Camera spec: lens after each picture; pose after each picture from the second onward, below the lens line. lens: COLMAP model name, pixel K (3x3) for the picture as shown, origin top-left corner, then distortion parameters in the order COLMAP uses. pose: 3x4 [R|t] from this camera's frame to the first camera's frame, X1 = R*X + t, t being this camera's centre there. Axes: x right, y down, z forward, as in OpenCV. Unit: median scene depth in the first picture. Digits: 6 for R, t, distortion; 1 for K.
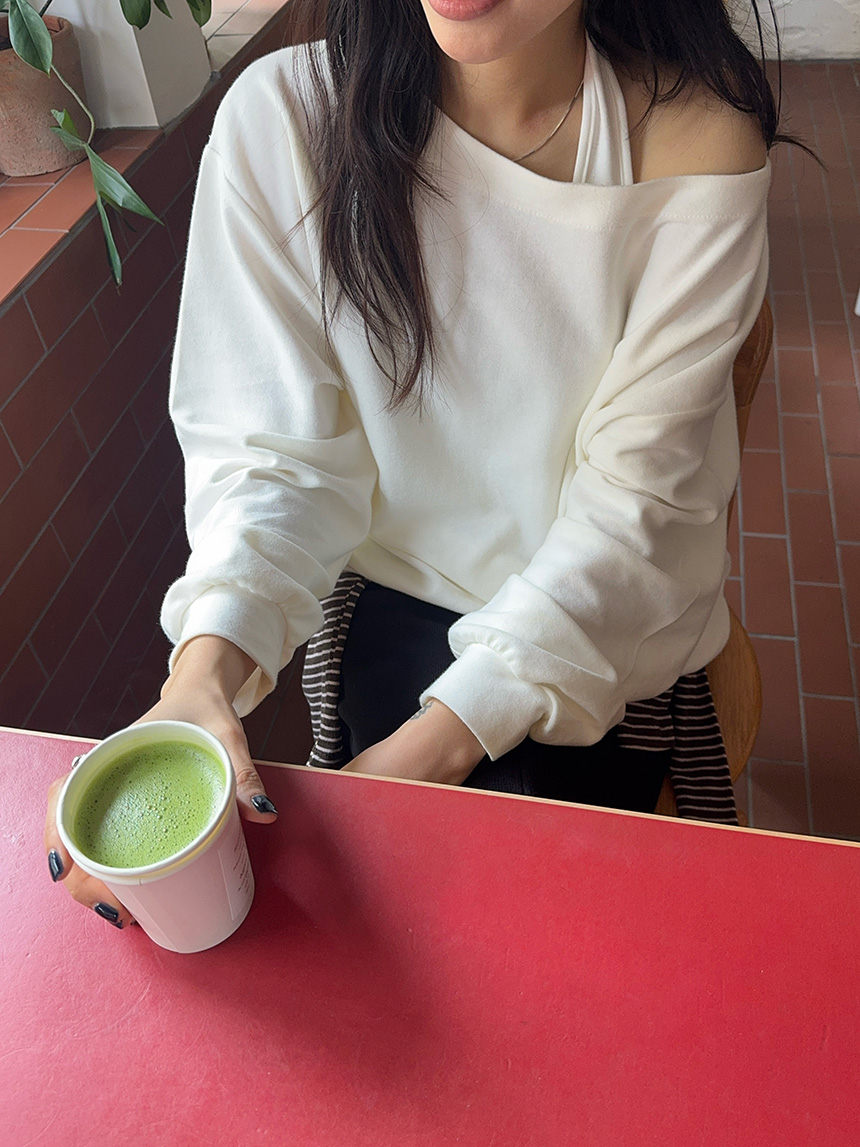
lens RADIAL K [[974.2, 0, 430.0], [0, 974.2, 573.5], [0, 0, 1]] dist [0.061194, -0.105651]
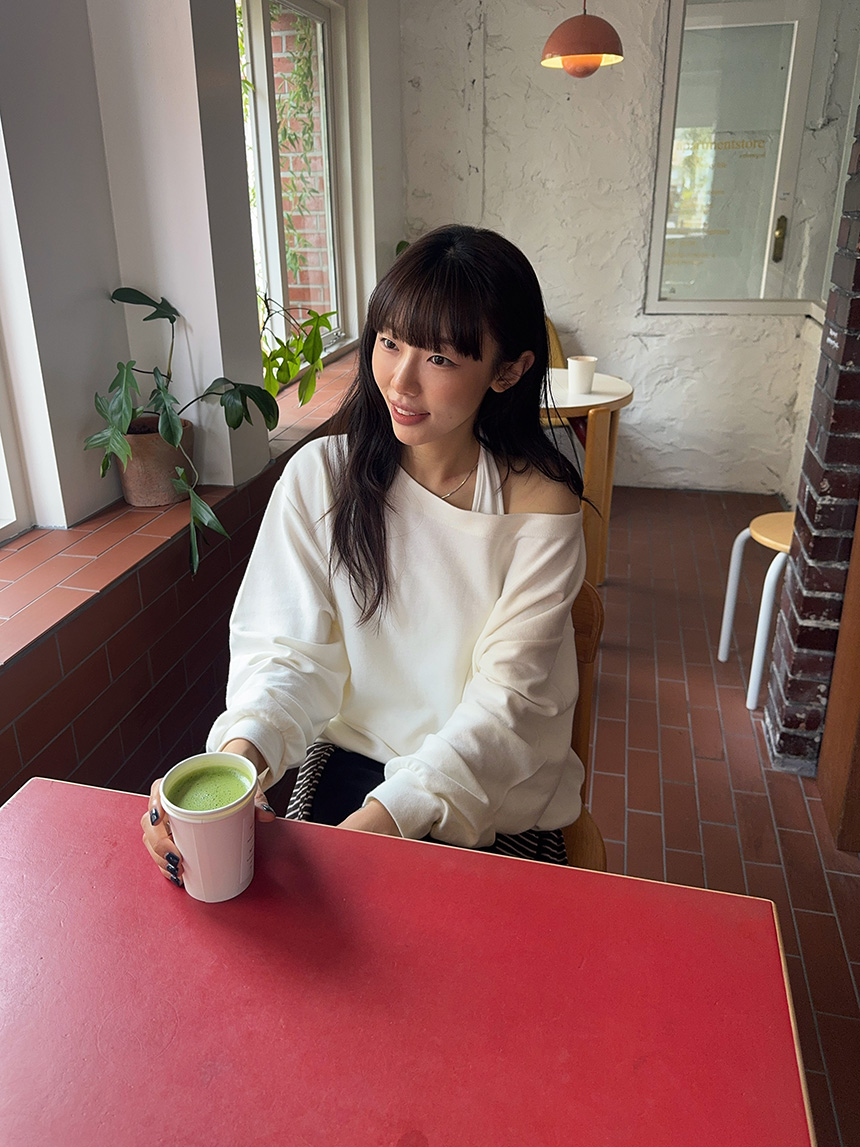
lens RADIAL K [[873.6, 0, 396.8], [0, 873.6, 572.3], [0, 0, 1]] dist [0.002638, -0.001410]
pose [[0.996479, 0.080412, -0.023749, 0.047297], [-0.083503, 0.926136, -0.367831, 0.291903], [-0.007583, 0.368519, 0.929589, -0.439032]]
